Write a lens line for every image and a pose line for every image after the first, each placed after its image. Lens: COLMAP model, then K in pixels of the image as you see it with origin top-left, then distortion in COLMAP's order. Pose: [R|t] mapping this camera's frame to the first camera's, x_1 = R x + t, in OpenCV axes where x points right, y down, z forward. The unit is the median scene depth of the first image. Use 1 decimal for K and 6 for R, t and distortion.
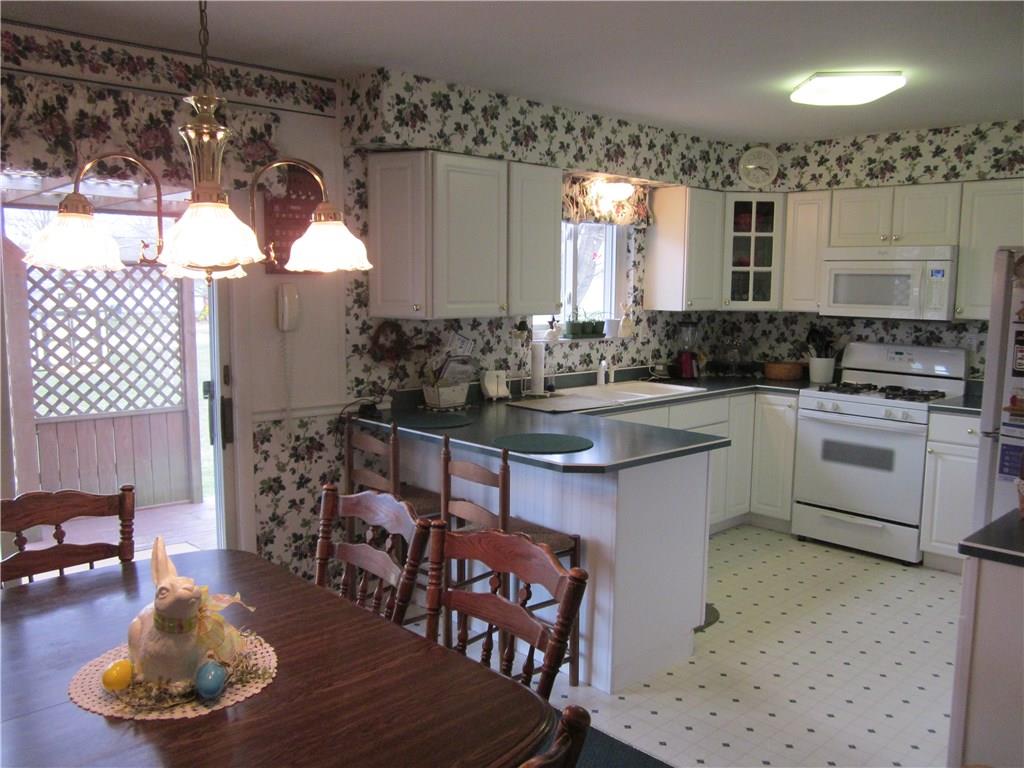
lens RADIAL K [[849.4, 0, 512.7], [0, 849.4, 390.6], [0, 0, 1]] dist [-0.036306, -0.002288]
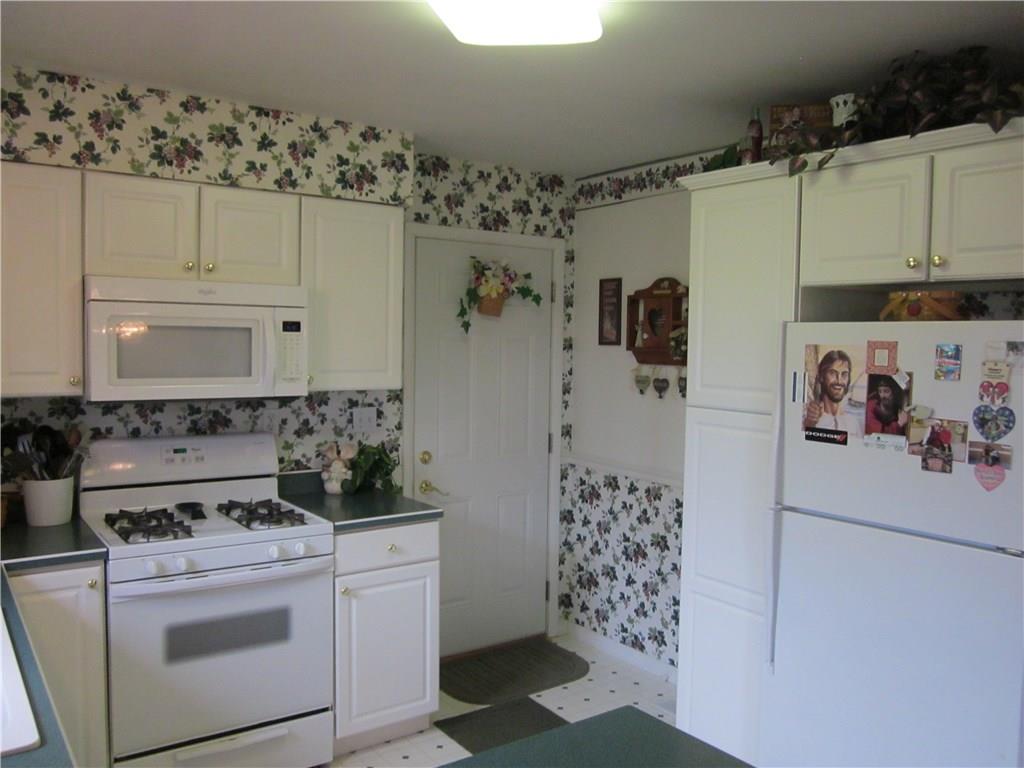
lens RADIAL K [[849.4, 0, 515.9], [0, 849.4, 384.3], [0, 0, 1]] dist [-0.036306, -0.002288]
pose [[0.134022, -0.064186, 0.988897, -0.131894], [0.113578, 0.992319, 0.049015, -0.101073], [-0.984448, 0.105748, 0.140283, 0.698138]]
